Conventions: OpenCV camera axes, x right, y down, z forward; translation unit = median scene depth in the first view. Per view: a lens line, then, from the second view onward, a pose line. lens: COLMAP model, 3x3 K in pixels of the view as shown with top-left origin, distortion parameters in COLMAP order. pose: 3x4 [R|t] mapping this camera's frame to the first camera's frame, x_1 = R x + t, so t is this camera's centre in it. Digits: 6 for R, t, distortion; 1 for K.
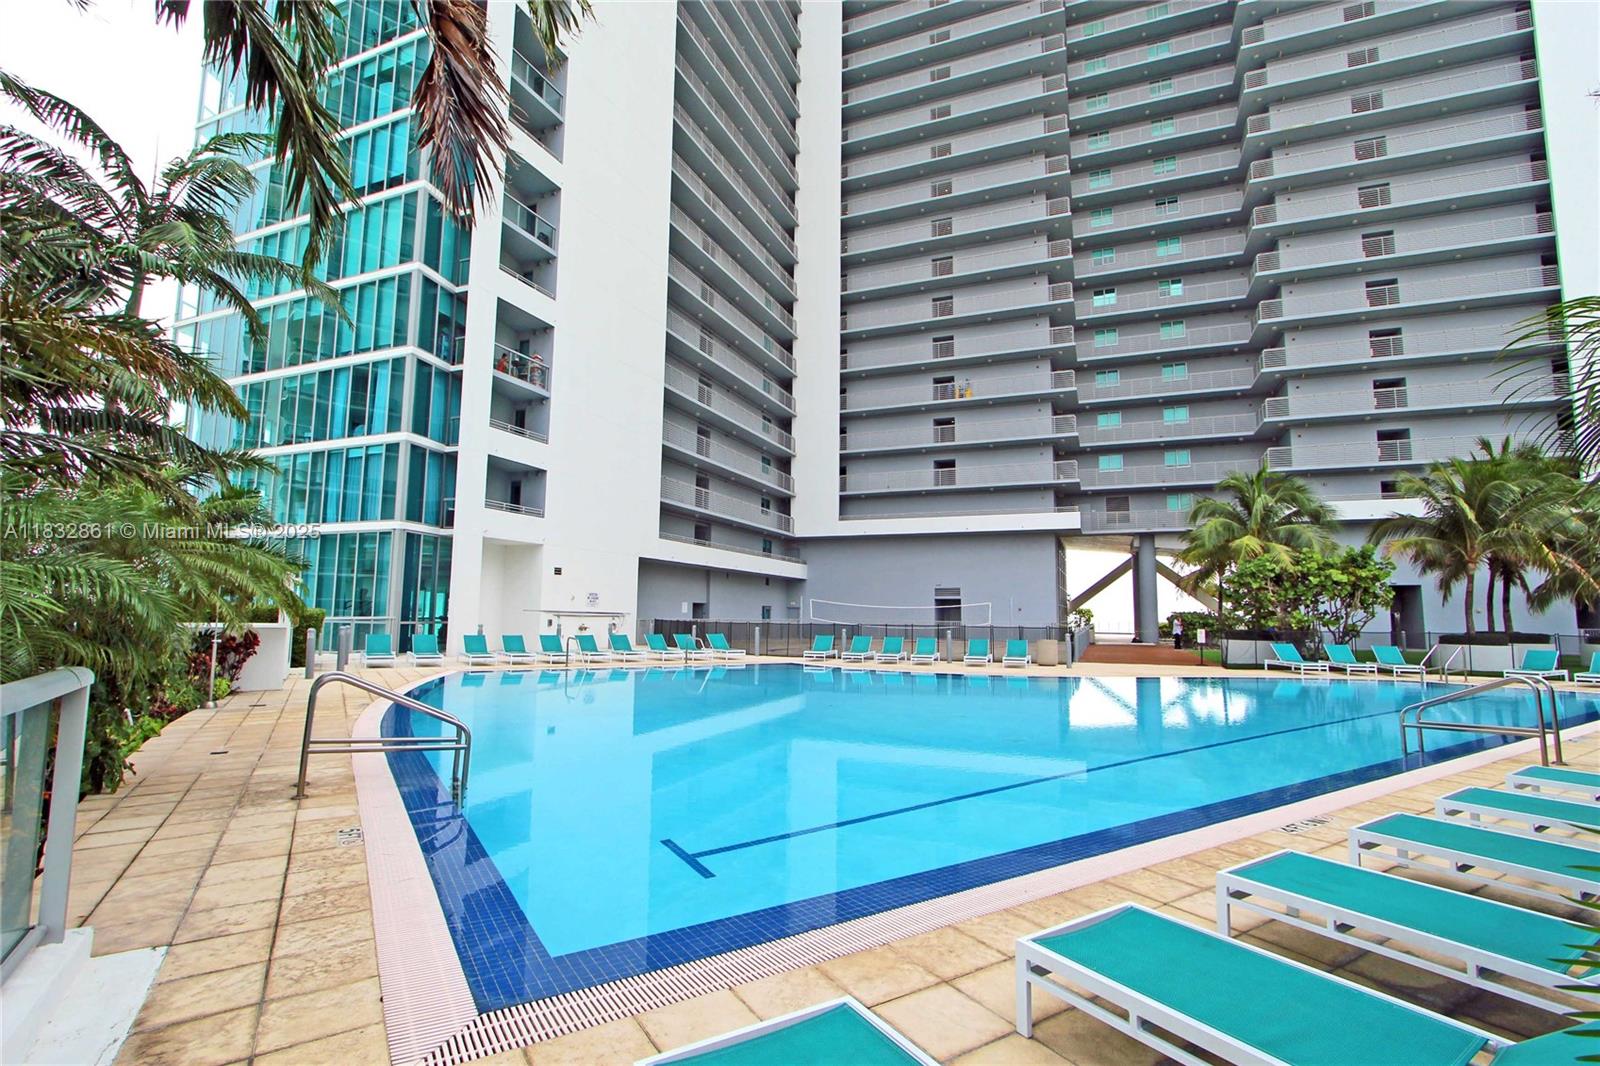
lens RADIAL K [[739.7, 0, 795.4], [0, 739.7, 538.8], [0, 0, 1]] dist [-0.014994, 0.000559]
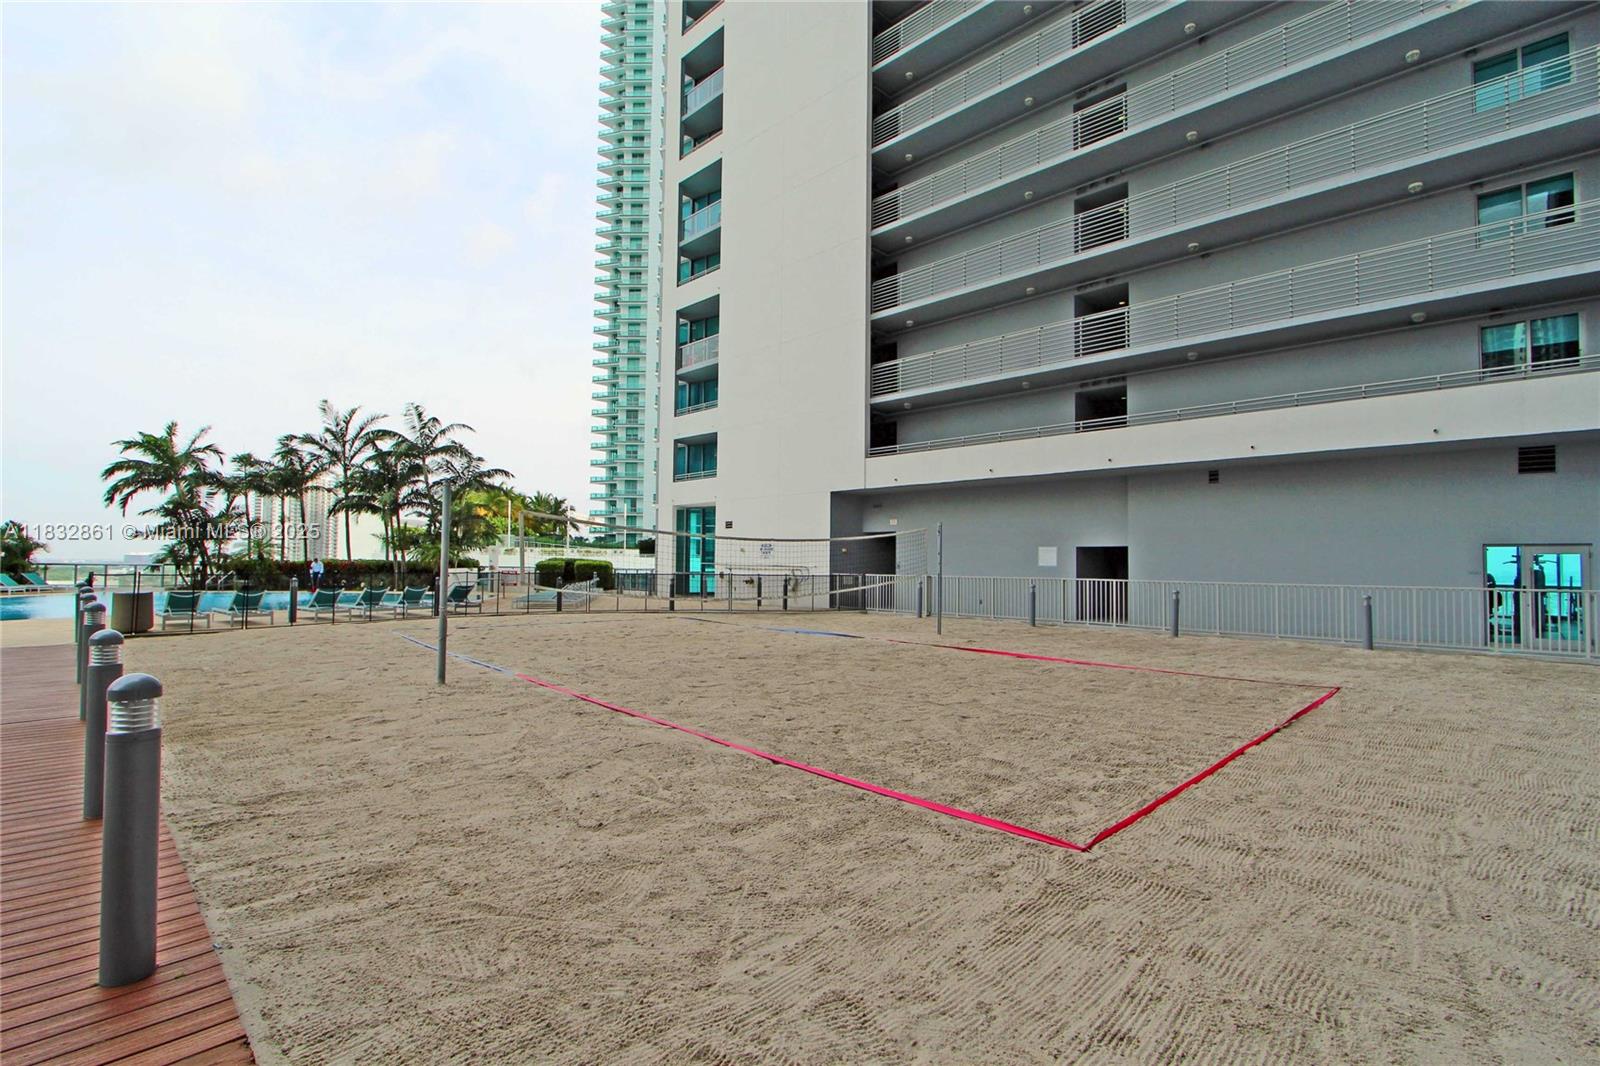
lens RADIAL K [[739.7, 0, 795.4], [0, 739.7, 538.8], [0, 0, 1]] dist [-0.014994, 0.000559]
pose [[-0.382075, -0.043996, -0.923084, 0.618593], [0.082272, 0.993281, -0.081395, 0.161839], [0.920462, -0.107043, -0.375888, 1.536510]]
